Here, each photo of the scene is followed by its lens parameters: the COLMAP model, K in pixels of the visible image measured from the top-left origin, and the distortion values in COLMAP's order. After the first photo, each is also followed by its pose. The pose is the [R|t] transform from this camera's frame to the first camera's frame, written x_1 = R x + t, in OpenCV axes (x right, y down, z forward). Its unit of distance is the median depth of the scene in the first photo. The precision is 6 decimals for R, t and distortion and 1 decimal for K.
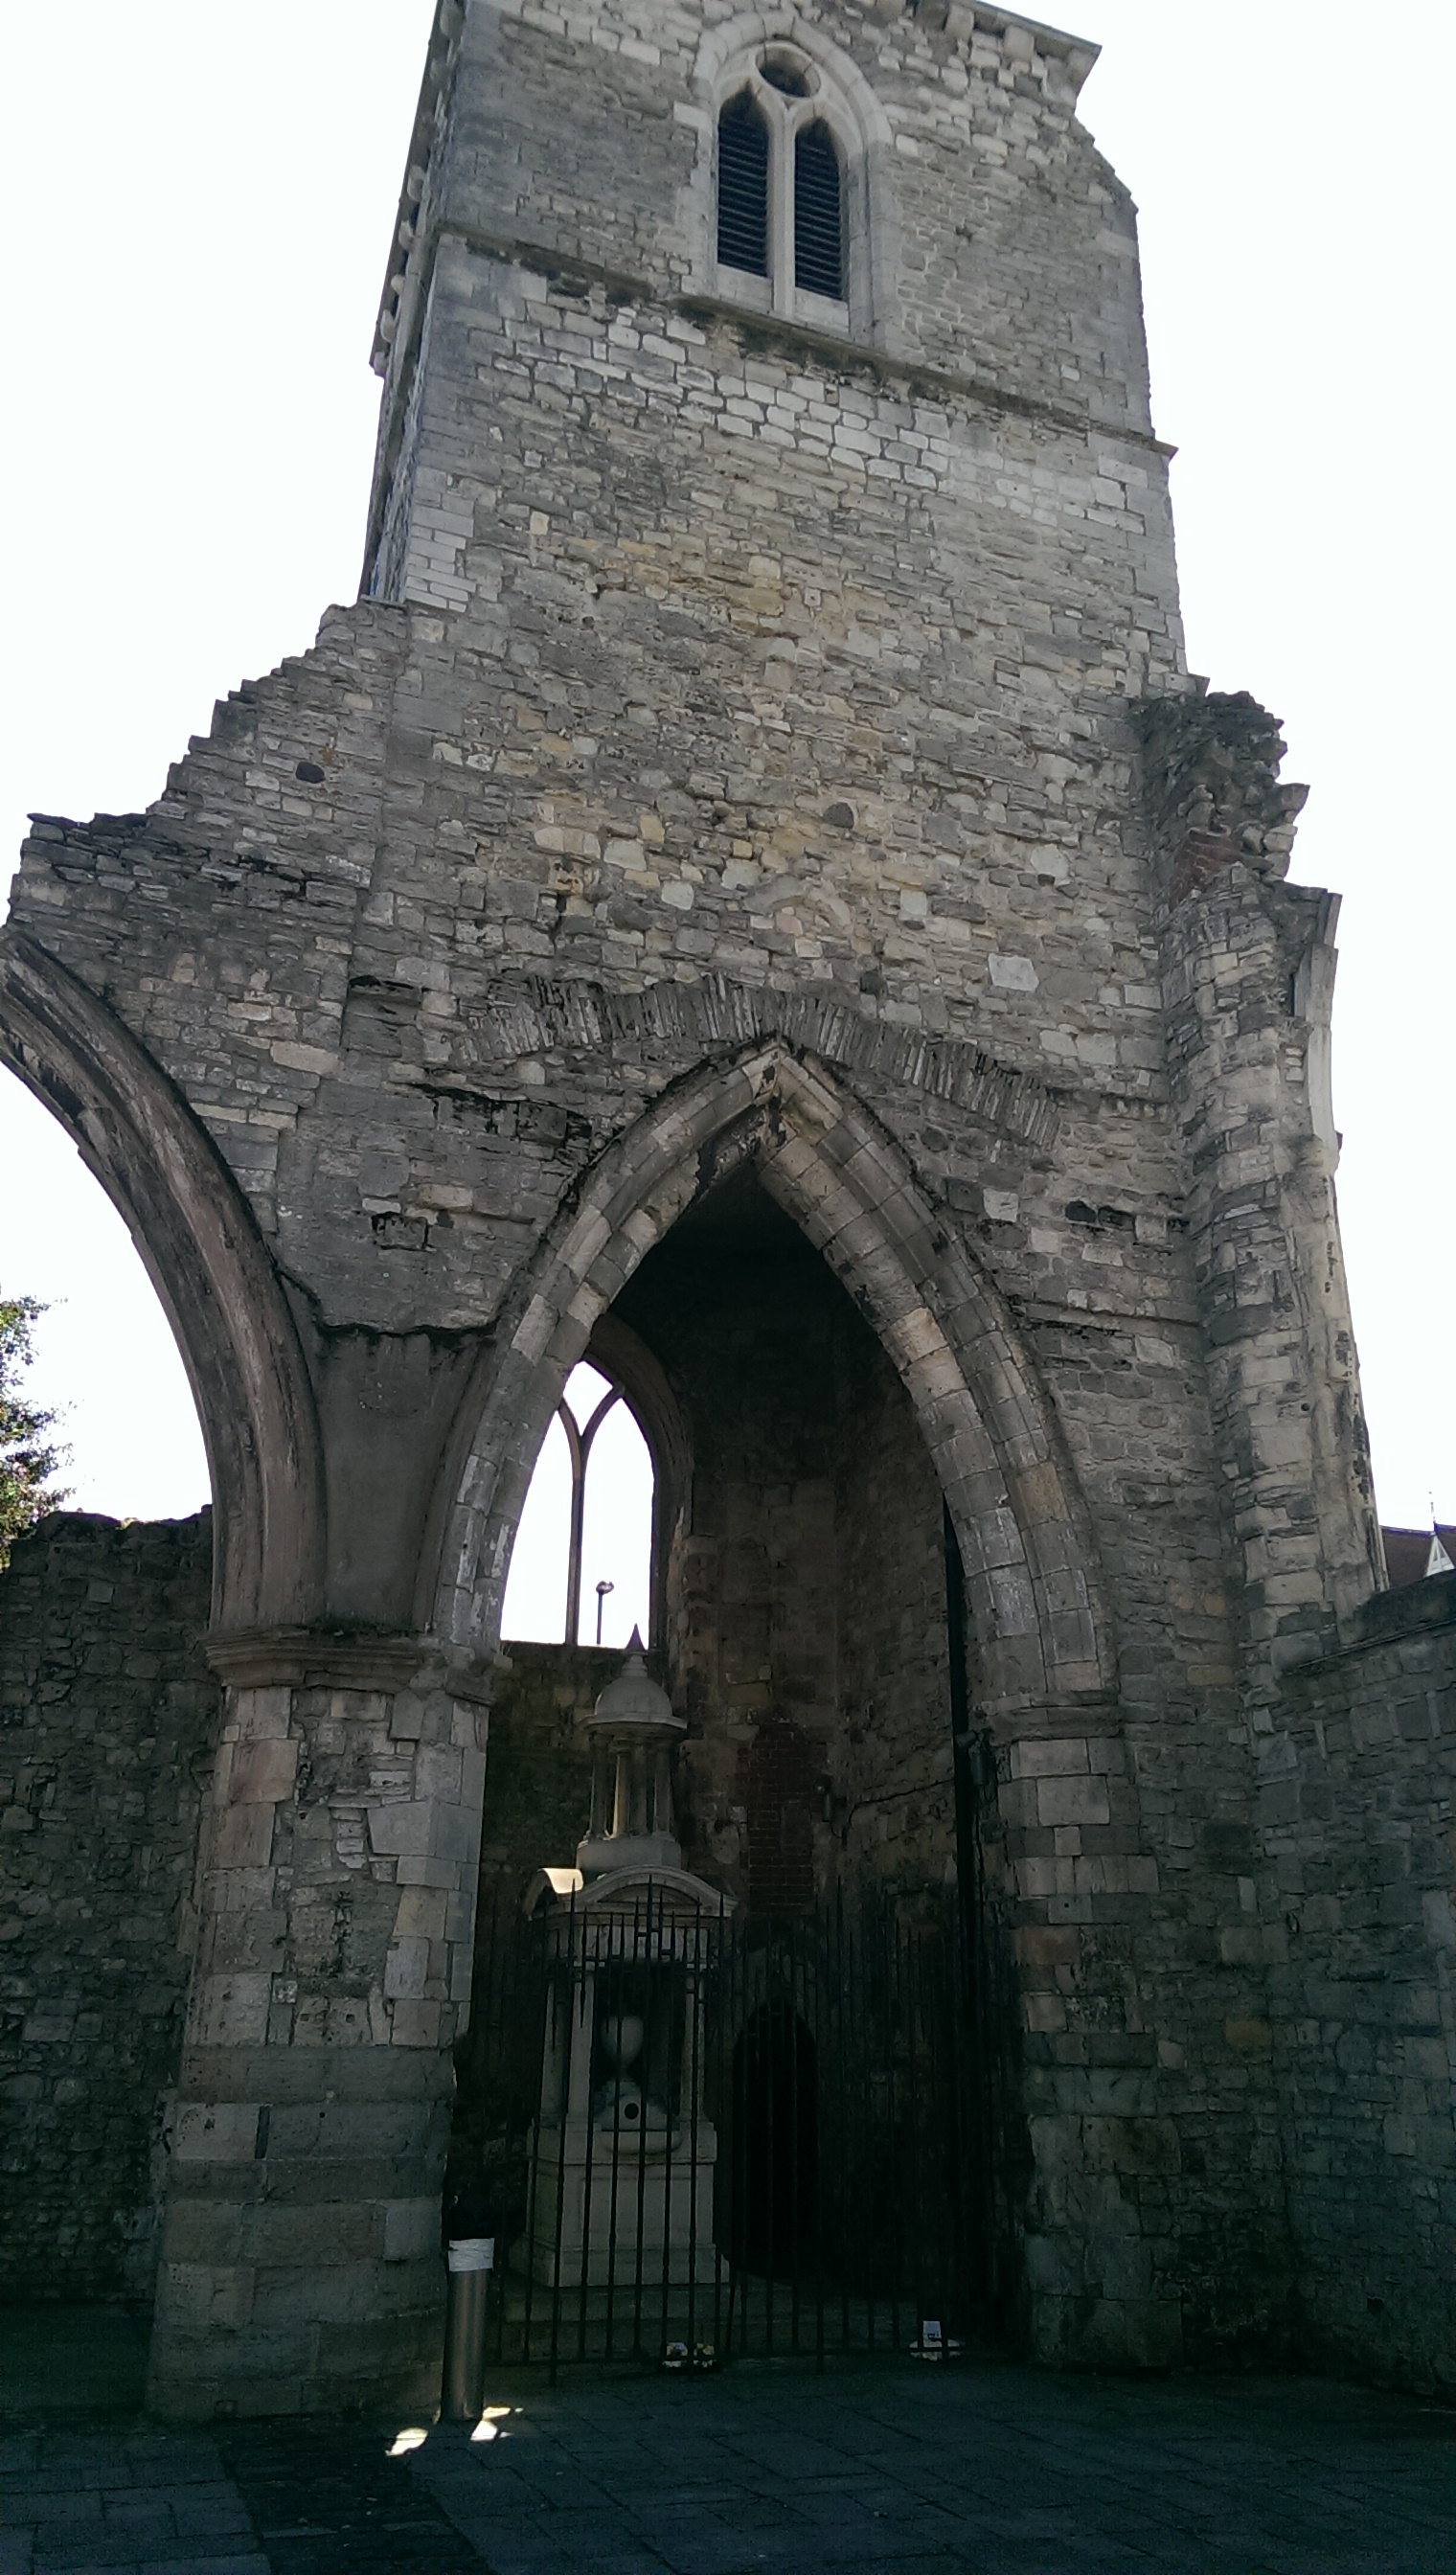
lens RADIAL K [[1898.3, 0, 738.5], [0, 1898.3, 1288.0], [0, 0, 1]] dist [0.068089, -0.008487]
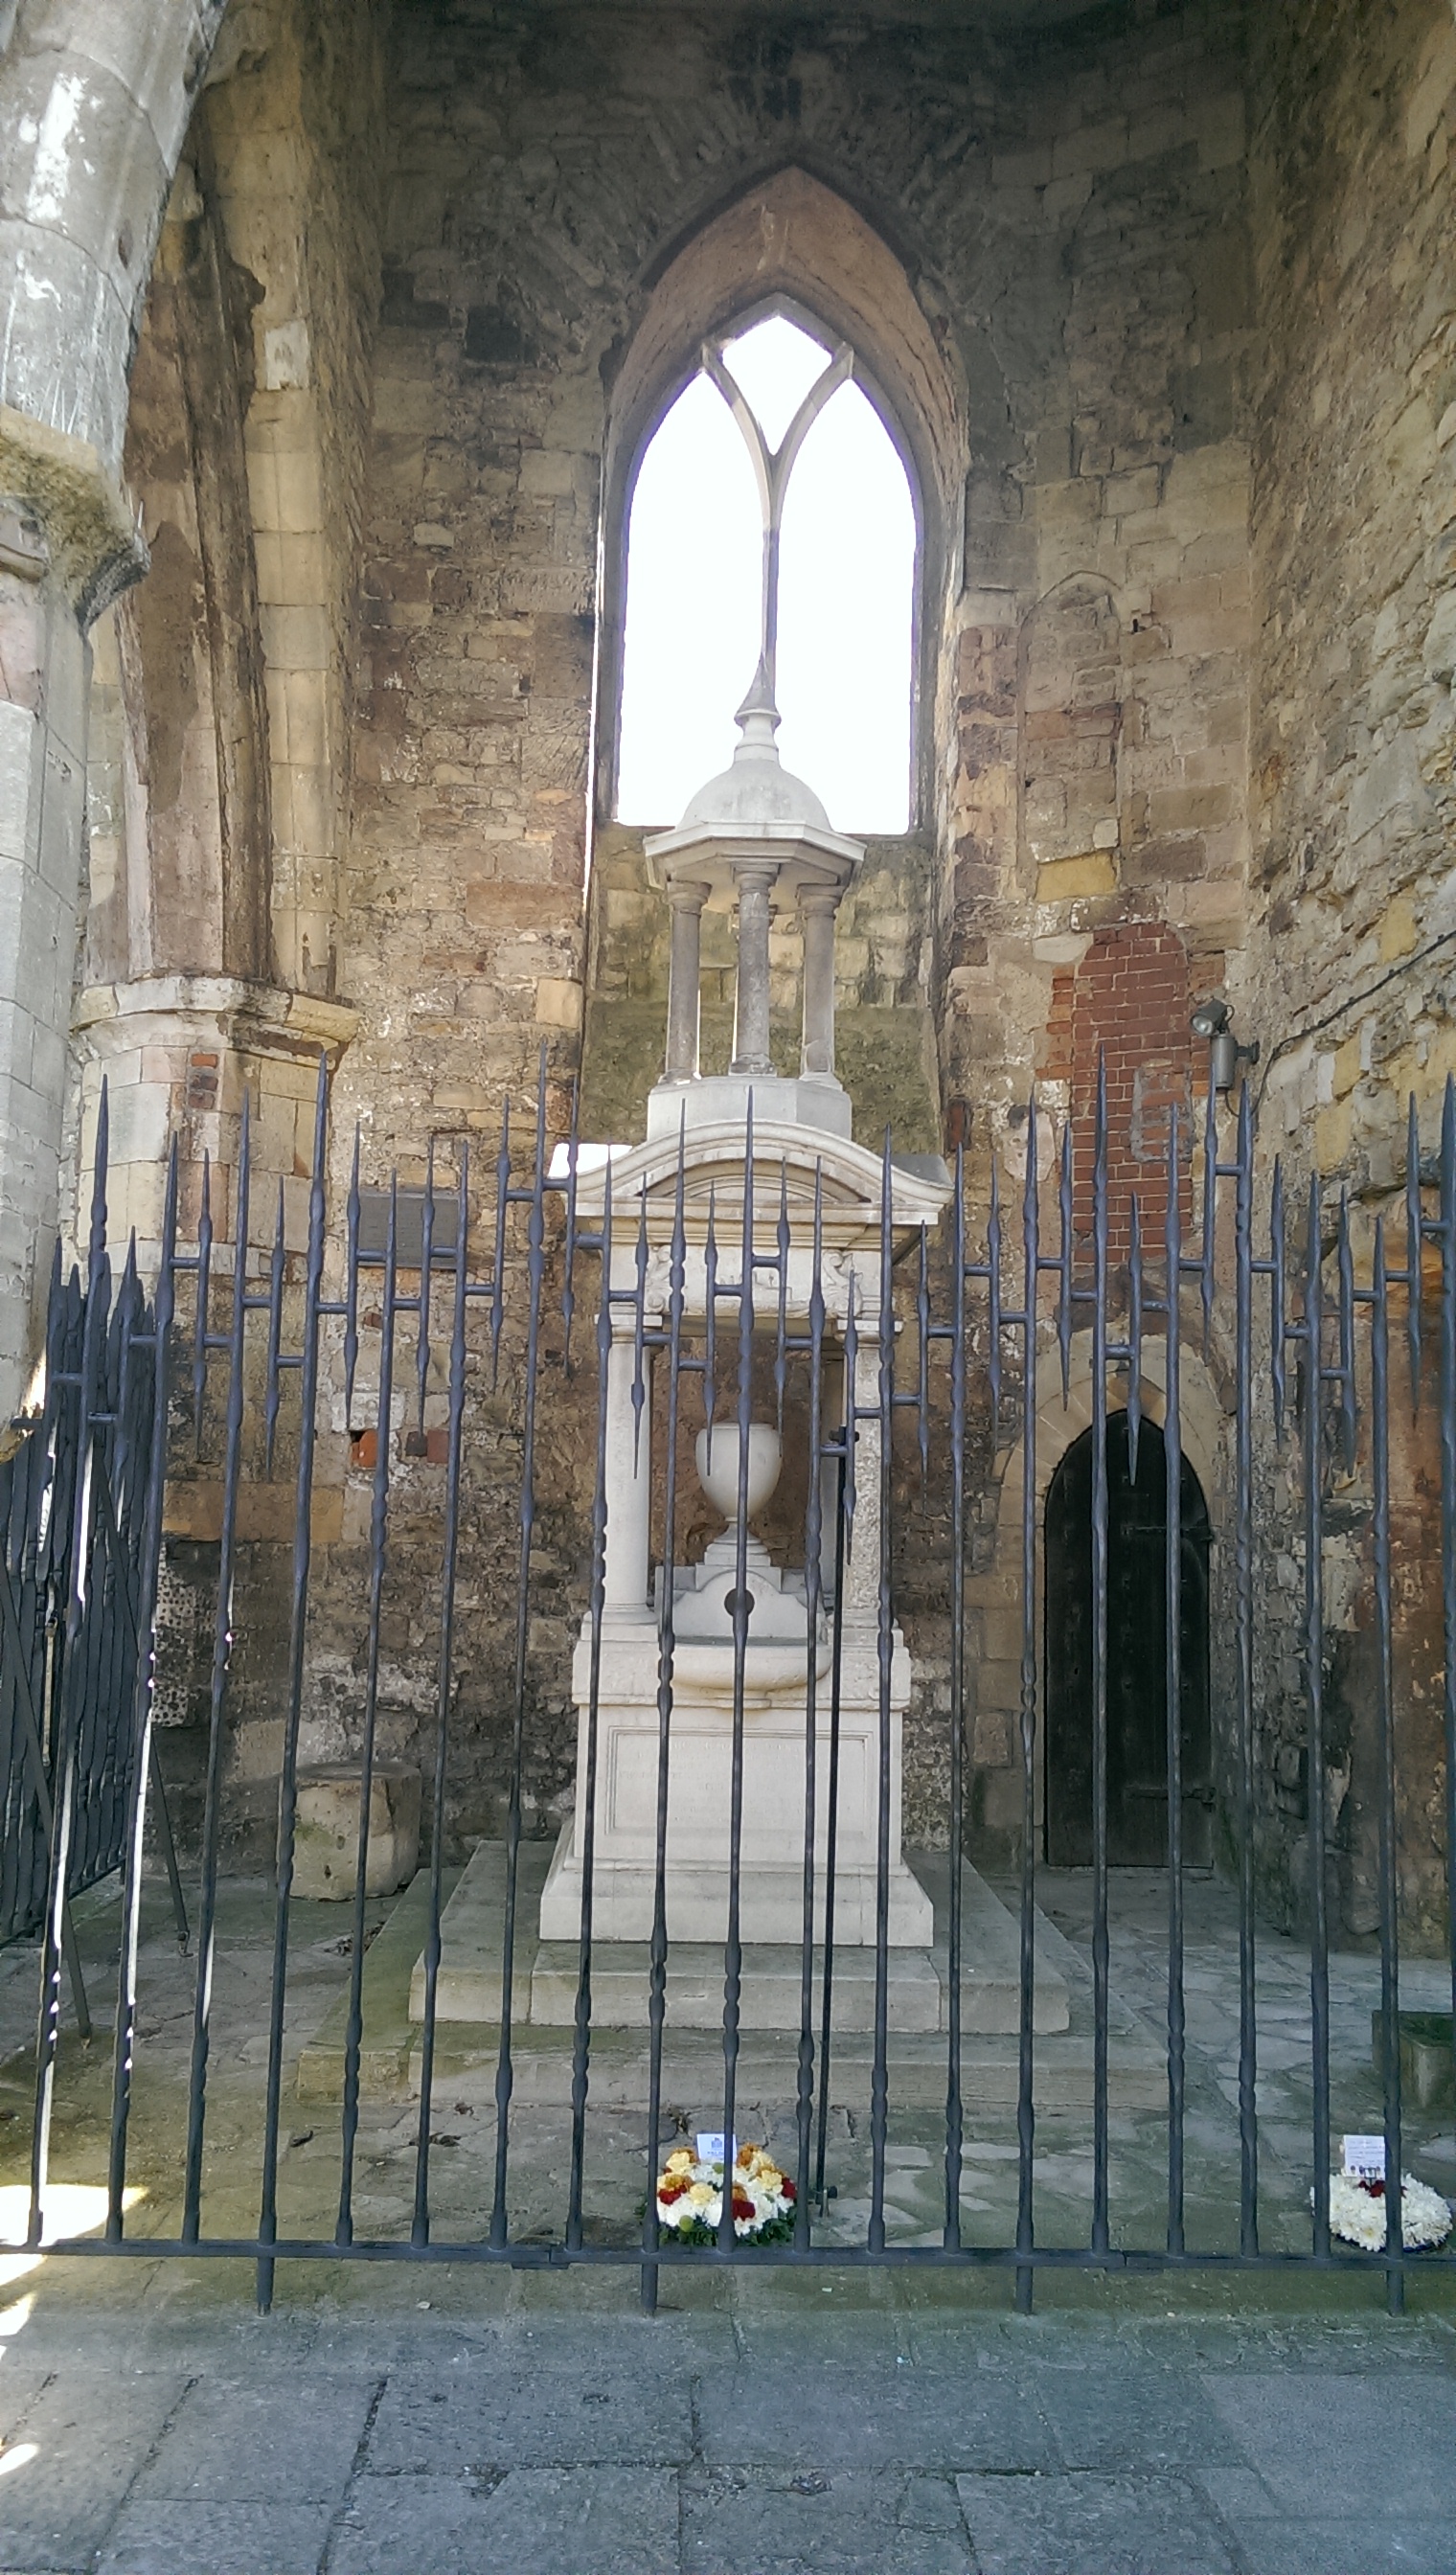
lens RADIAL K [[1898.3, 0, 724.4], [0, 1898.3, 1281.9], [0, 0, 1]] dist [0.068089, -0.008487]
pose [[0.957701, -0.014127, -0.287417, 0.063122], [0.086456, 0.966776, 0.240561, 0.188093], [0.274470, -0.255234, 0.927104, 0.462190]]
